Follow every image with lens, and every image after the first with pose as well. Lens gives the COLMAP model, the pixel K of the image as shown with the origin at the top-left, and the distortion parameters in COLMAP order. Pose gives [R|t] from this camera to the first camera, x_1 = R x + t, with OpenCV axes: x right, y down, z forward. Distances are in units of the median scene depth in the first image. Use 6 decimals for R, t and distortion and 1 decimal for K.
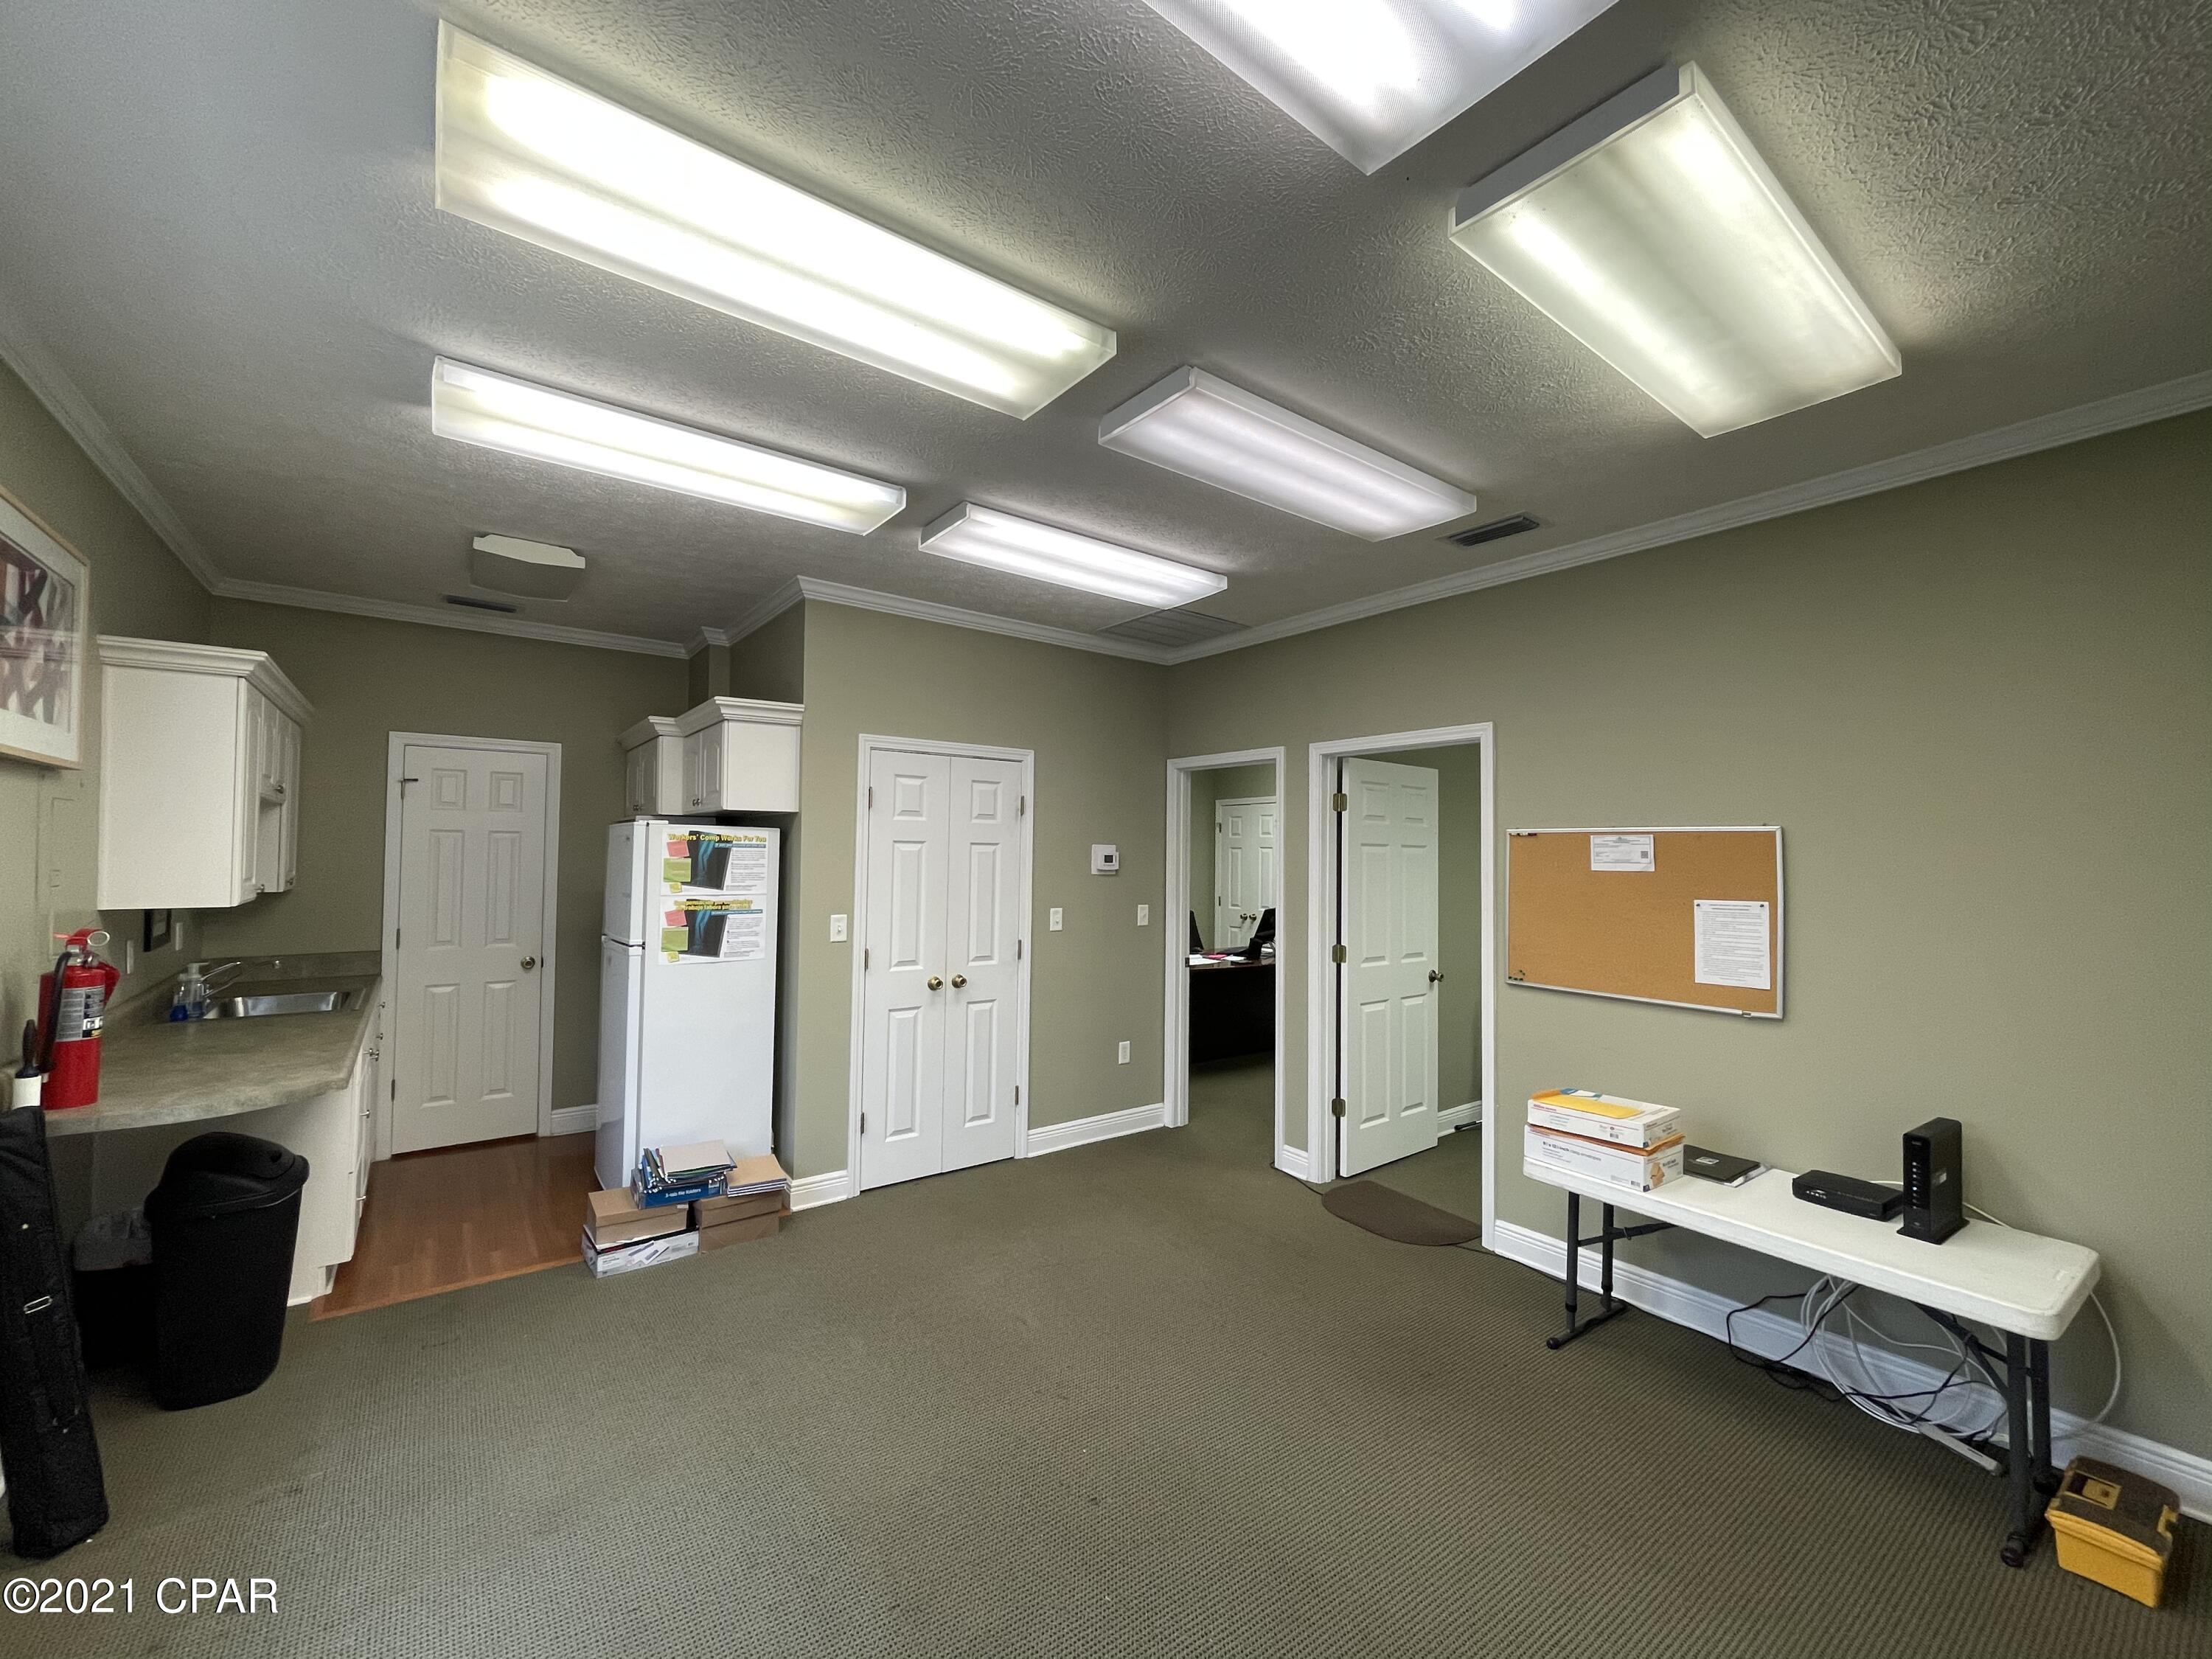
lens RADIAL K [[888.9, 0, 1106.0], [0, 888.9, 829.5], [0, 0, 1]] dist [0.000854, 0.000292]
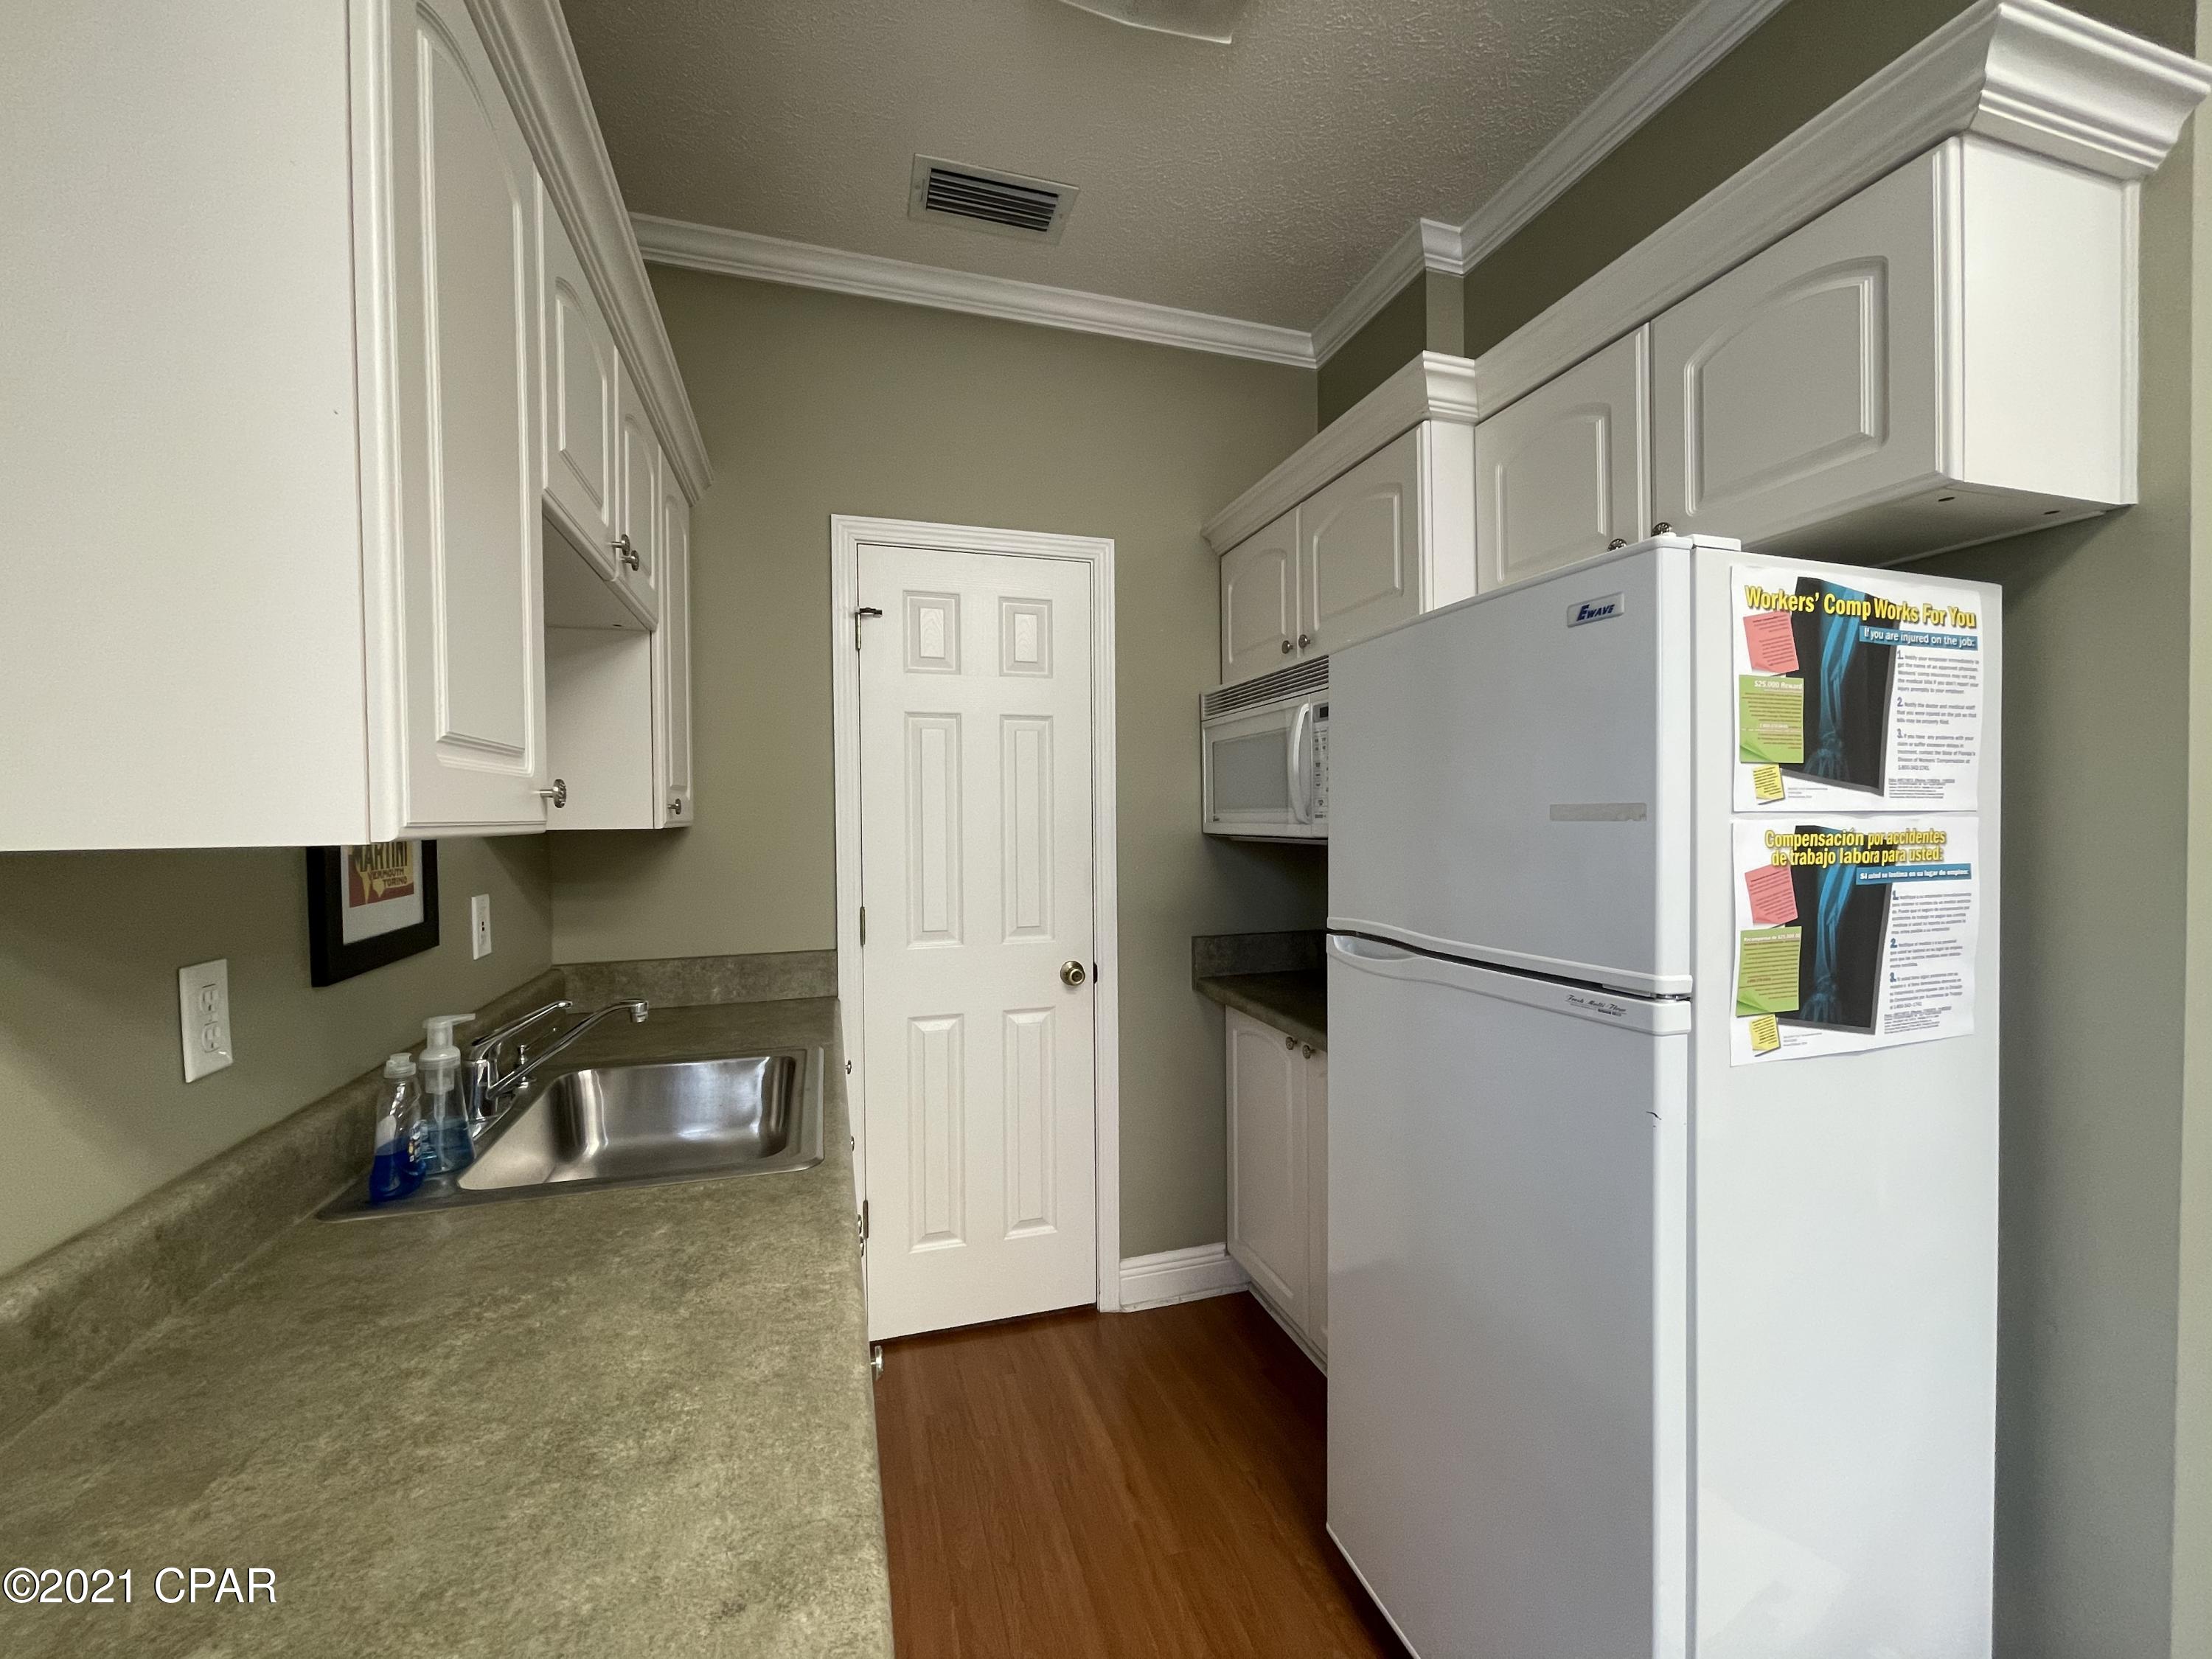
lens RADIAL K [[888.9, 0, 1106.0], [0, 888.9, 829.5], [0, 0, 1]] dist [0.000854, 0.000292]
pose [[0.943759, -0.016062, -0.330244, -0.552560], [0.028550, 0.999048, 0.032999, 0.060847], [0.329400, -0.040572, 0.943319, 0.634637]]
